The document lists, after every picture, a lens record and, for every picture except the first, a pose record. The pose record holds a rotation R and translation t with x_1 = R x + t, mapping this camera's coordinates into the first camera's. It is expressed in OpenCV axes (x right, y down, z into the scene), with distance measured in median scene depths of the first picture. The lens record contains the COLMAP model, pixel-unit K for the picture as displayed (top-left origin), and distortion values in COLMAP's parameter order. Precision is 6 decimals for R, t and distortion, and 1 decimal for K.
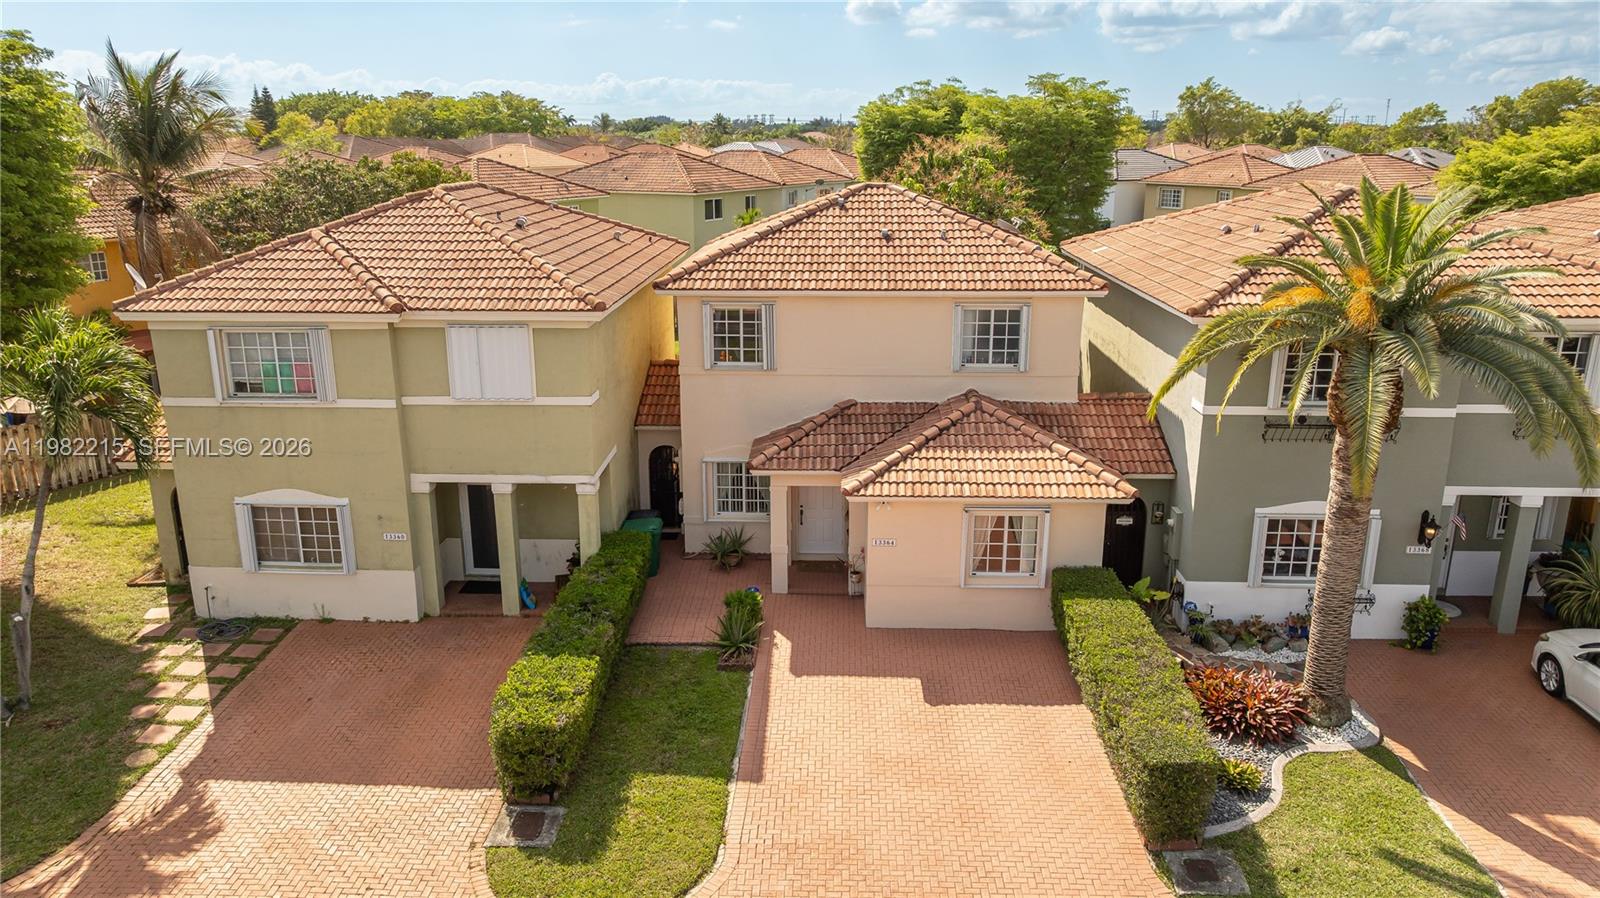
lens RADIAL K [[1118.4, 0, 808.0], [0, 1118.4, 453.0], [0, 0, 1]] dist [-0.019447, 0.004356]
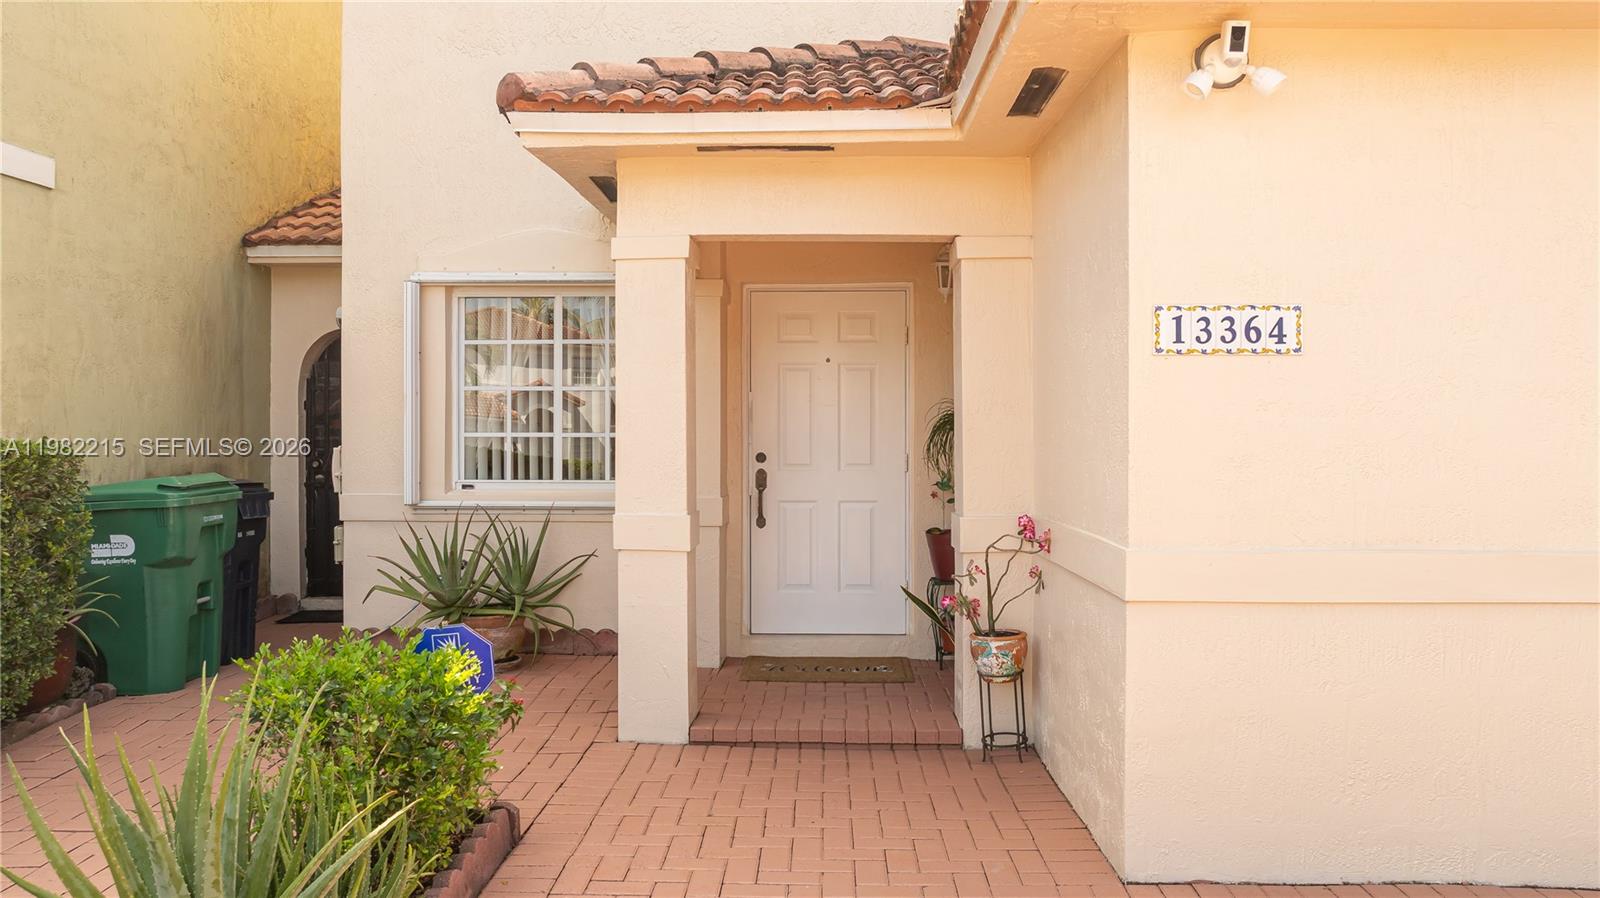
lens RADIAL K [[1163.8, 0, 800.0], [0, 1163.8, 449.0], [0, 0, 1]] dist [-0.036567, 0.000896]
pose [[0.999997, -0.000830, 0.002370, 0.003588], [0.001415, 0.965981, -0.258610, 0.141879], [-0.002075, 0.258612, 0.965979, 0.836665]]
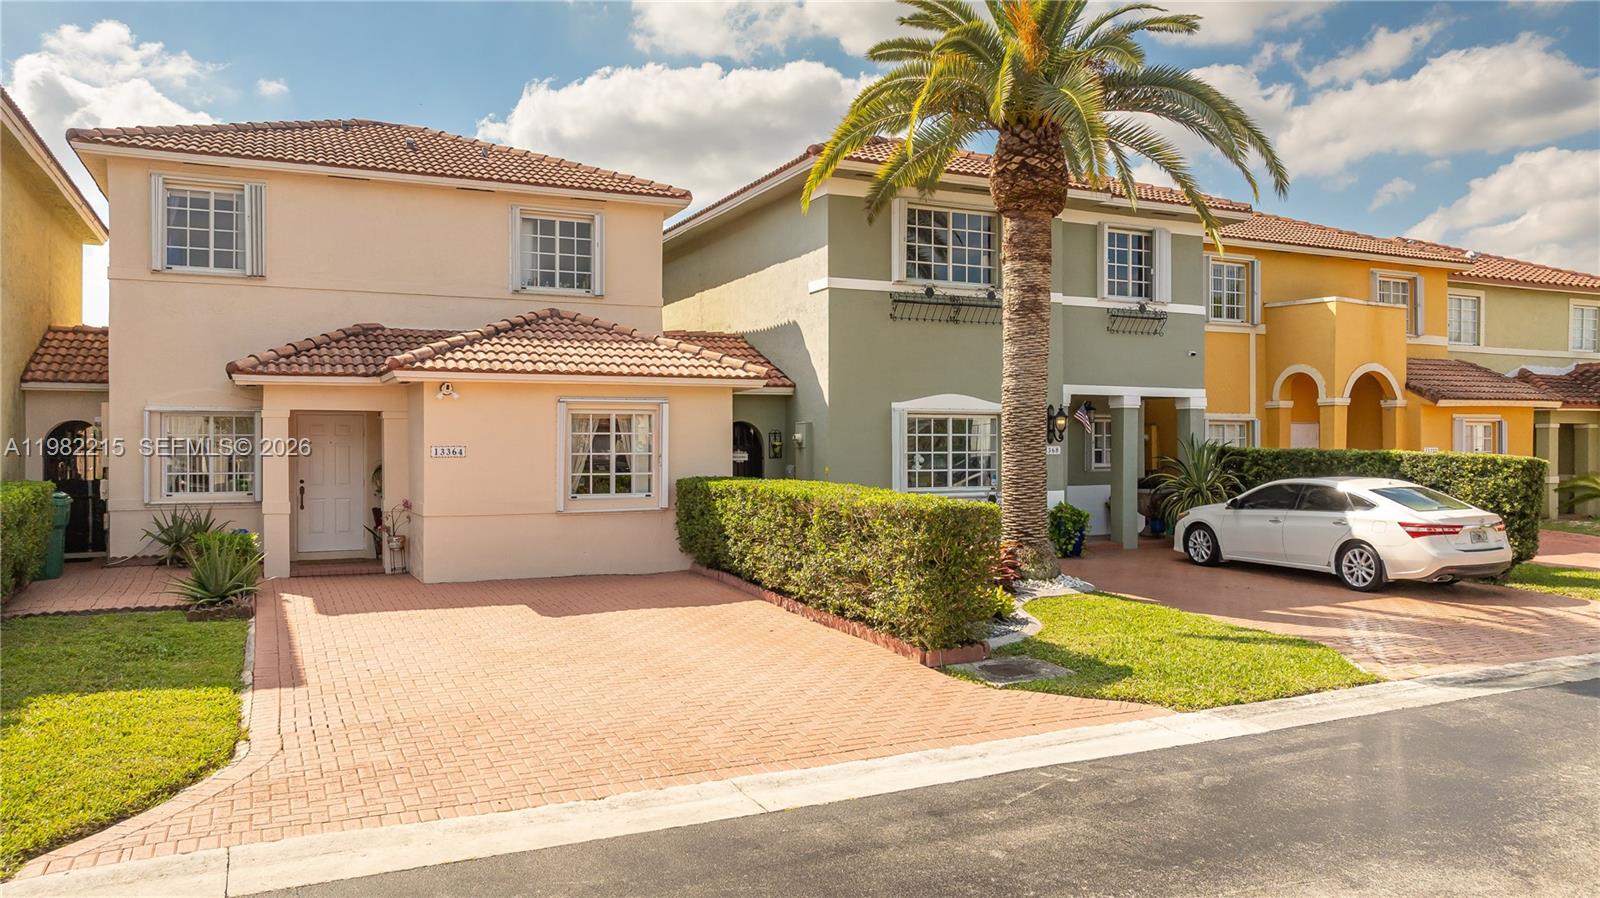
lens RADIAL K [[1132.3, 0, 804.8], [0, 1132.3, 447.1], [0, 0, 1]] dist [-0.019674, 0.006737]
pose [[0.885938, -0.003106, 0.463794, -0.064264], [0.127677, 0.962975, -0.237440, 0.276351], [-0.445885, 0.269573, 0.853532, 0.284917]]
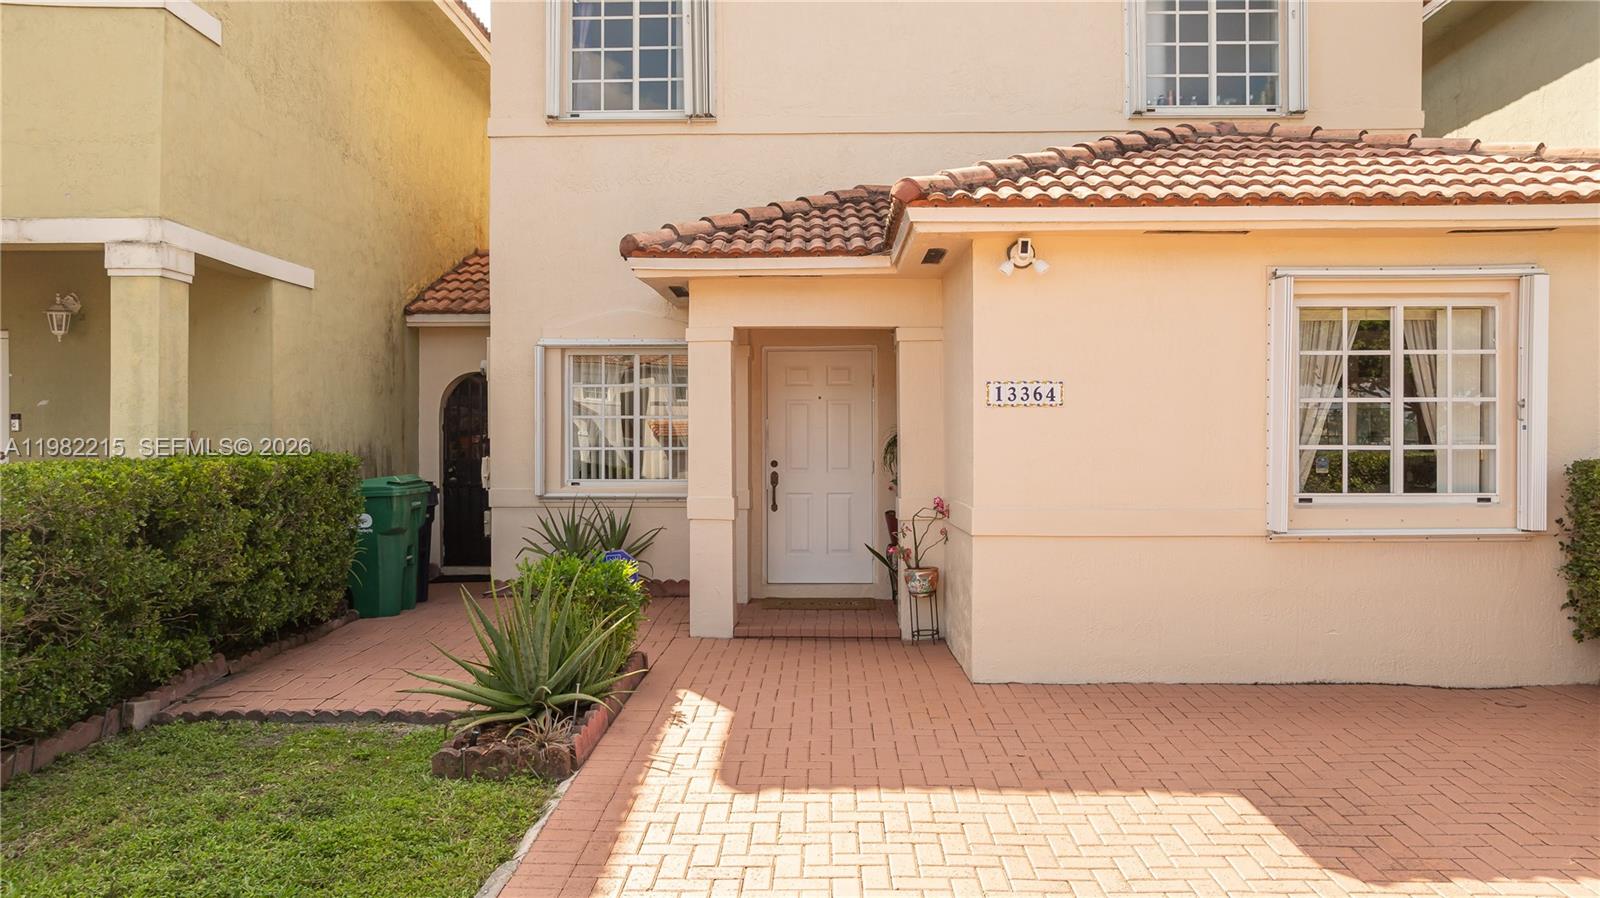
lens RADIAL K [[1132.3, 0, 804.8], [0, 1132.3, 447.1], [0, 0, 1]] dist [-0.019674, 0.006737]
pose [[0.999962, -0.002928, 0.008235, 0.002184], [0.005042, 0.962871, -0.269914, 0.181971], [-0.007139, 0.269945, 0.962849, 0.691197]]
